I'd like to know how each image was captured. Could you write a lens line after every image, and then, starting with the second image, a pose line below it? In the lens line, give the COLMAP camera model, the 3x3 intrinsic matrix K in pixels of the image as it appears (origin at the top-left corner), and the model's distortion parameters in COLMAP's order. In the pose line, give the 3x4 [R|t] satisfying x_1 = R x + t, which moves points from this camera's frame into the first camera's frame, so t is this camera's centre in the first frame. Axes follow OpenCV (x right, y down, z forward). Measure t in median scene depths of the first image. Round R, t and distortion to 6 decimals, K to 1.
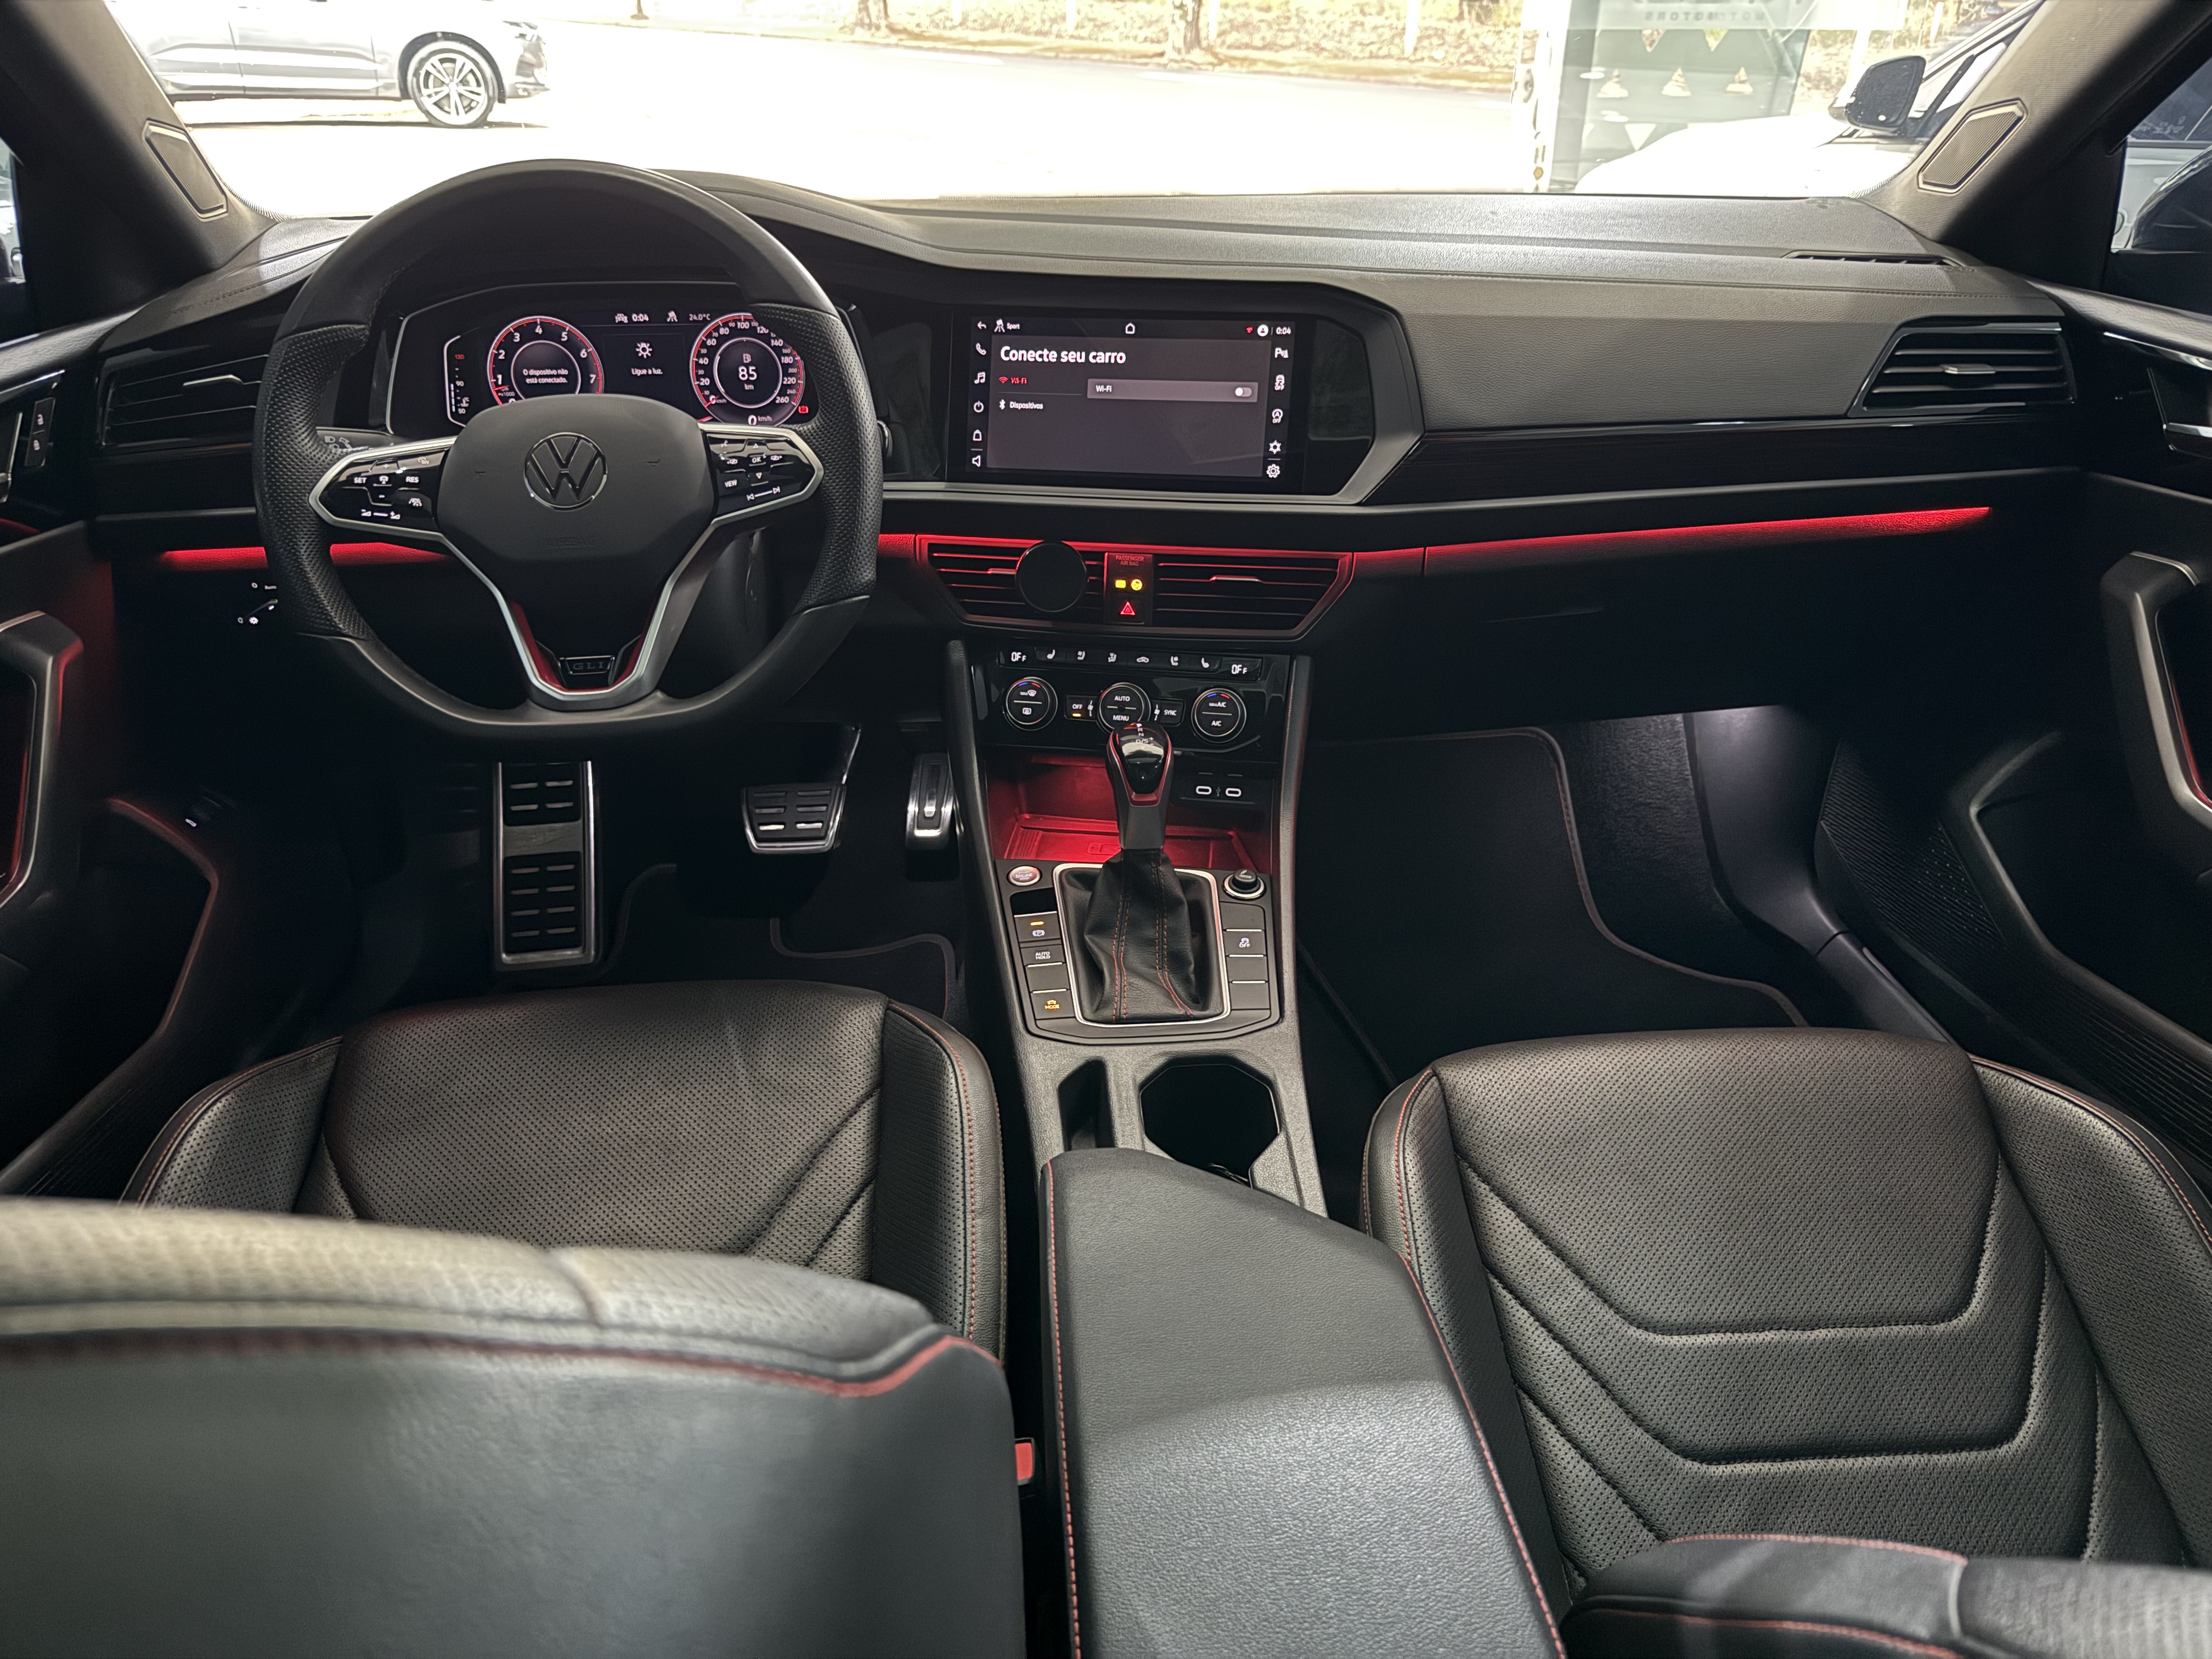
lens RADIAL K [[1503.0, 0, 1101.5], [0, 1503.0, 875.6], [0, 0, 1]] dist [0.049908, -0.113068]
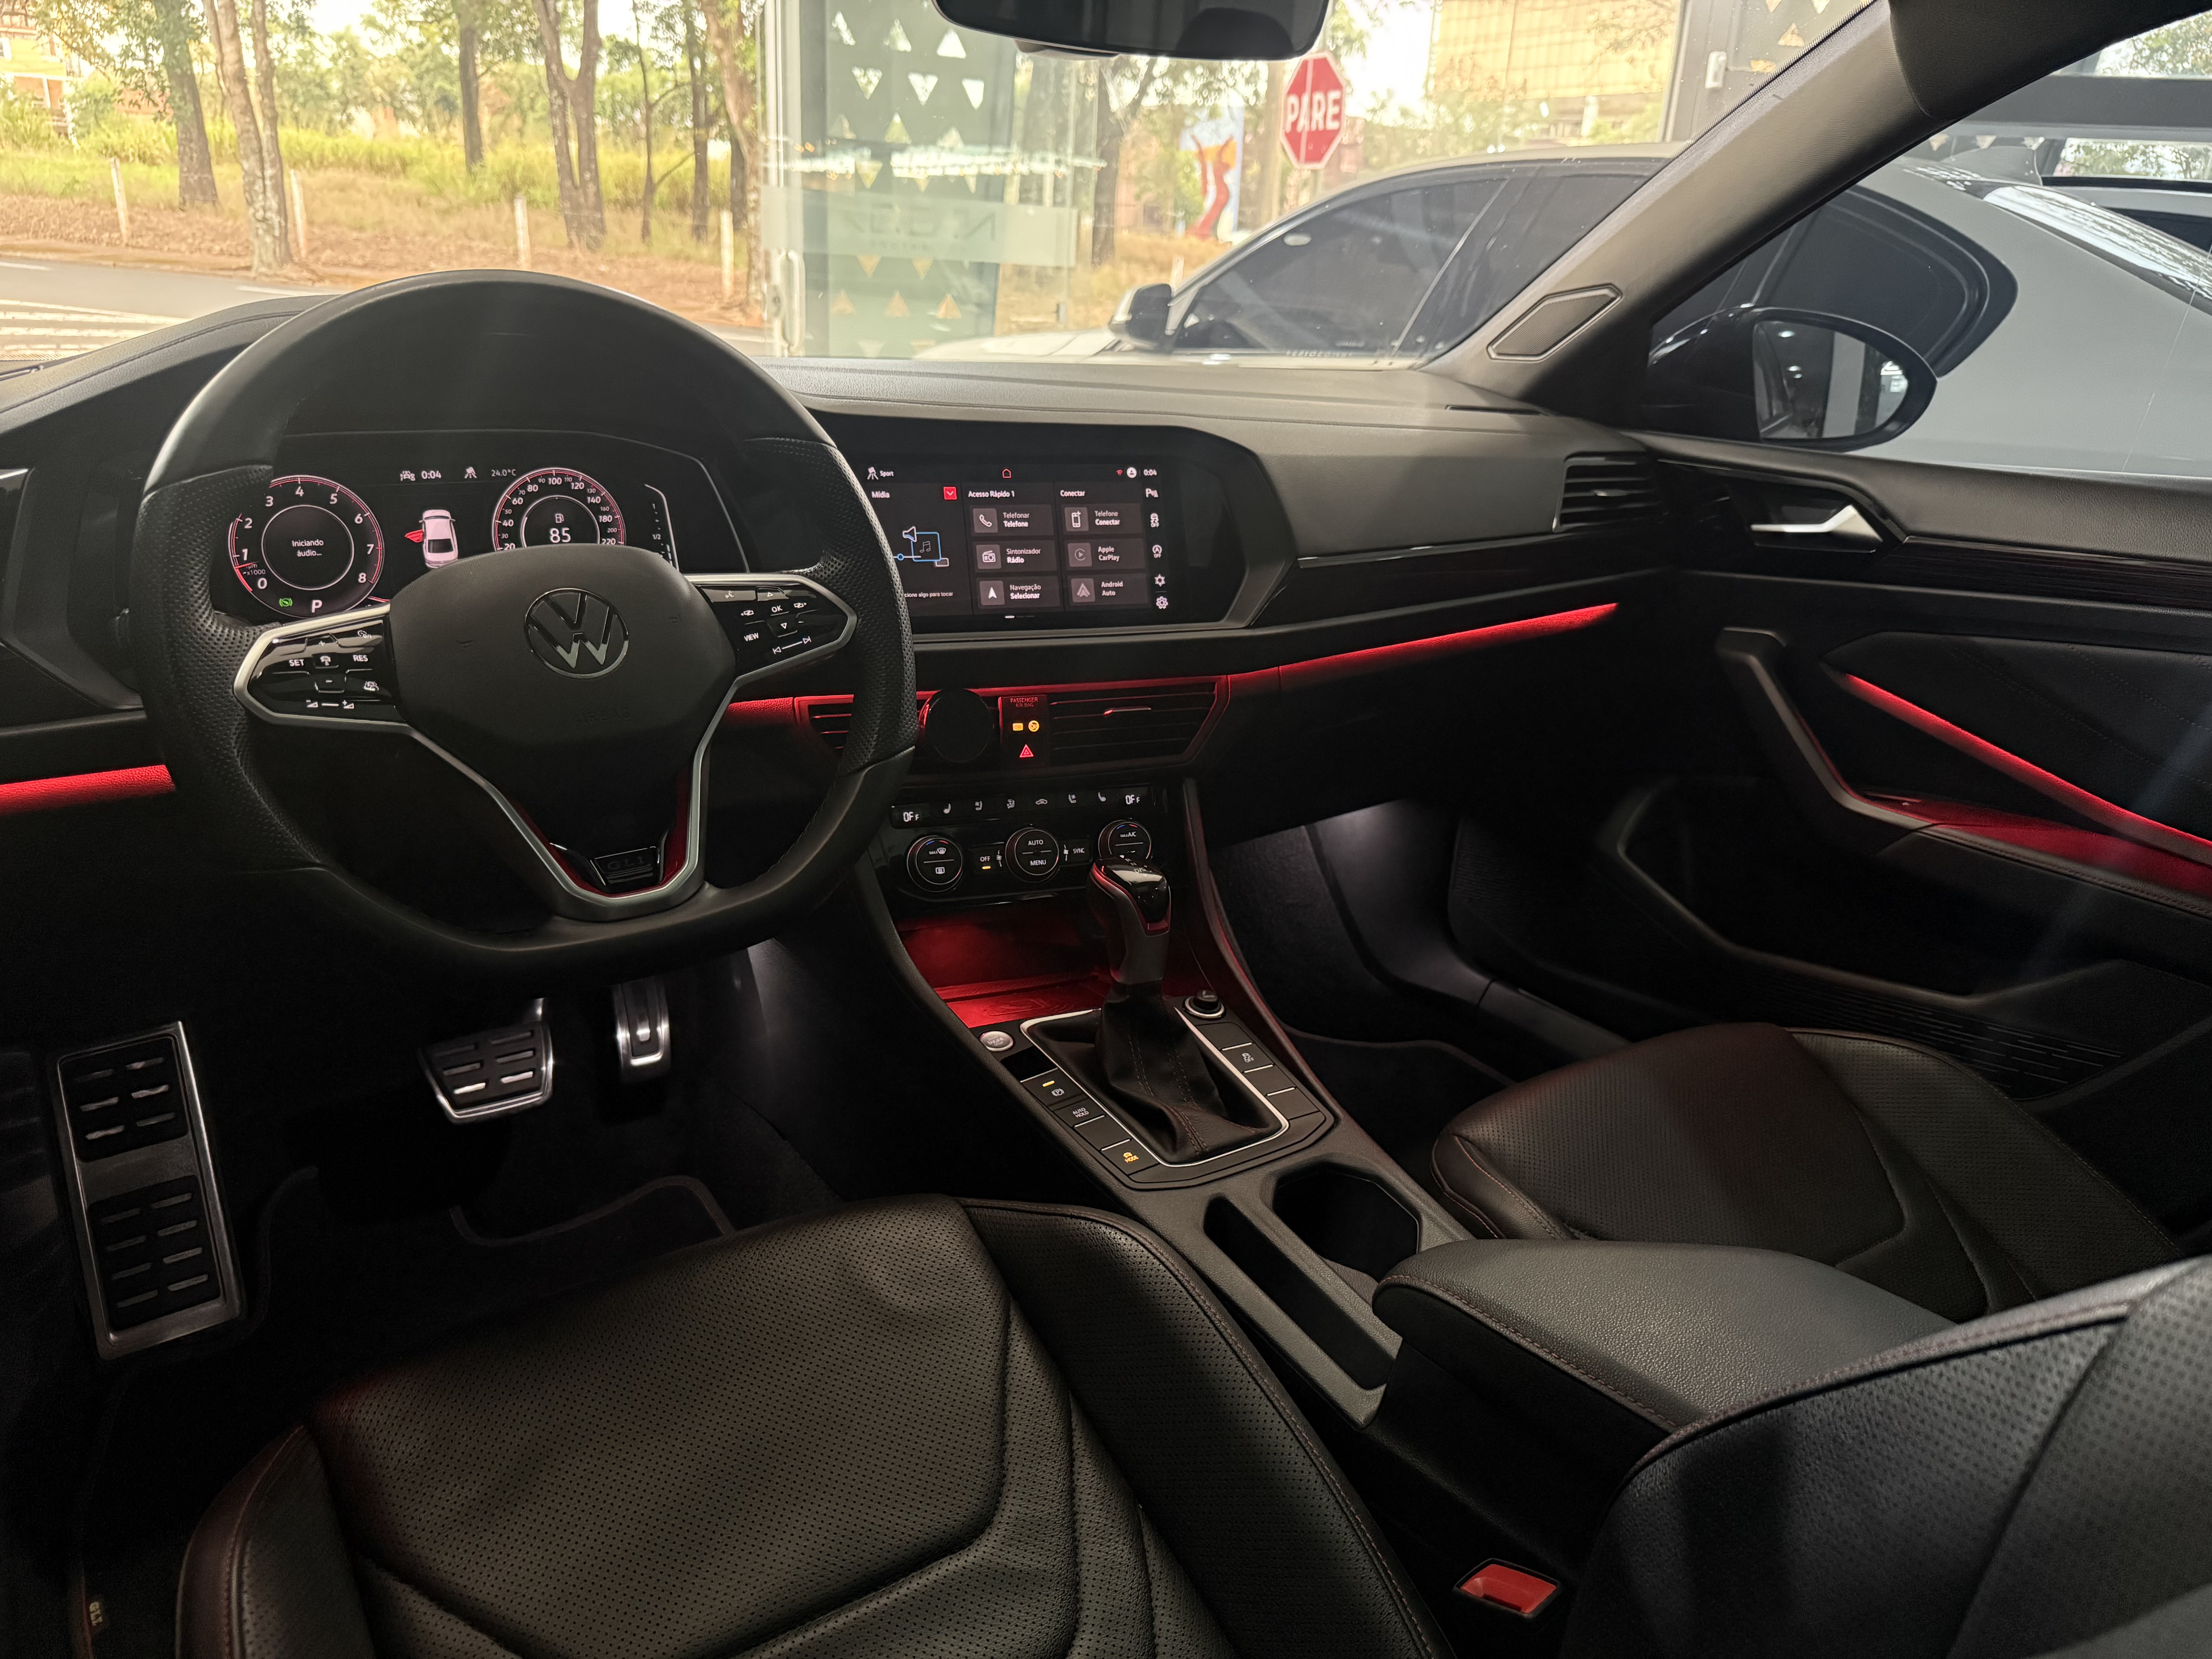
lens RADIAL K [[1544.5, 0, 1111.2], [0, 1544.5, 880.2], [0, 0, 1]] dist [-0.038544, 0.005589]
pose [[0.852510, -0.142492, 0.502915, -0.438538], [0.206583, 0.975645, -0.073755, -0.012027], [-0.480157, 0.166770, 0.861183, 0.131854]]
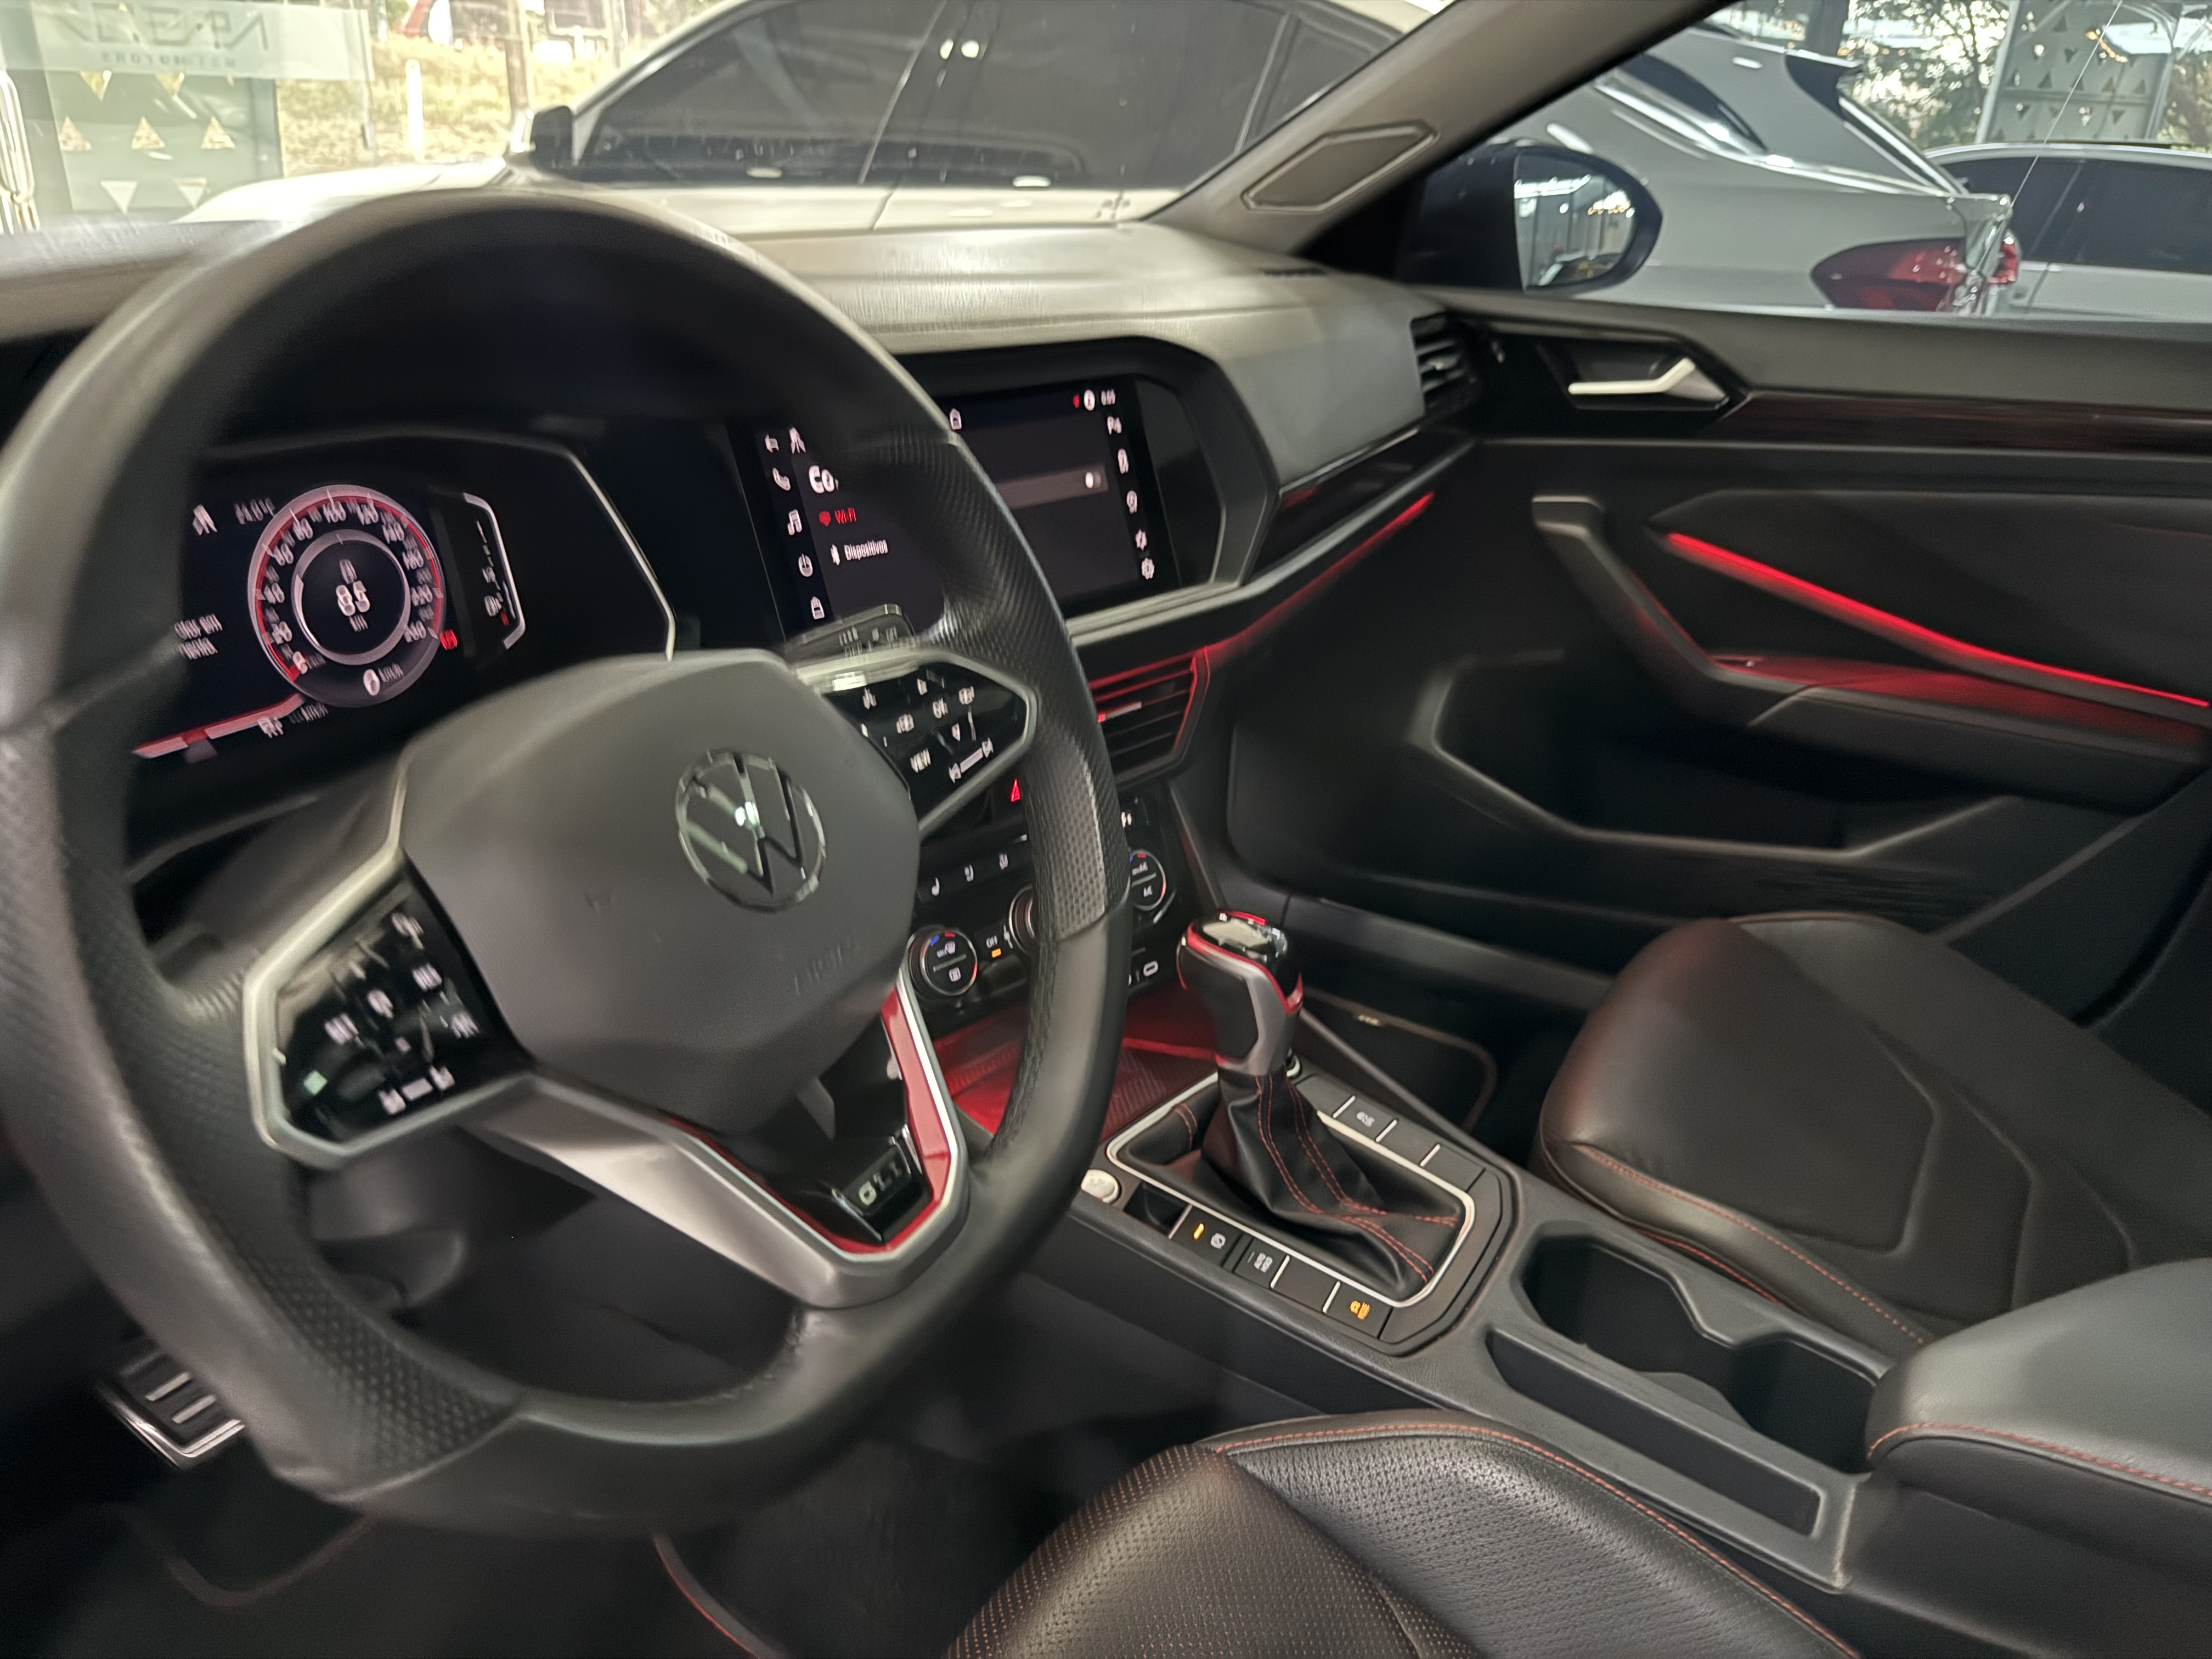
lens RADIAL K [[1573.6, 0, 1102.6], [0, 1573.6, 860.9], [0, 0, 1]] dist [-0.067197, 0.033890]
pose [[0.560933, -0.330668, 0.758955, -0.531960], [0.368082, 0.920783, 0.129130, -0.225090], [-0.741532, 0.206925, 0.638210, 0.488452]]
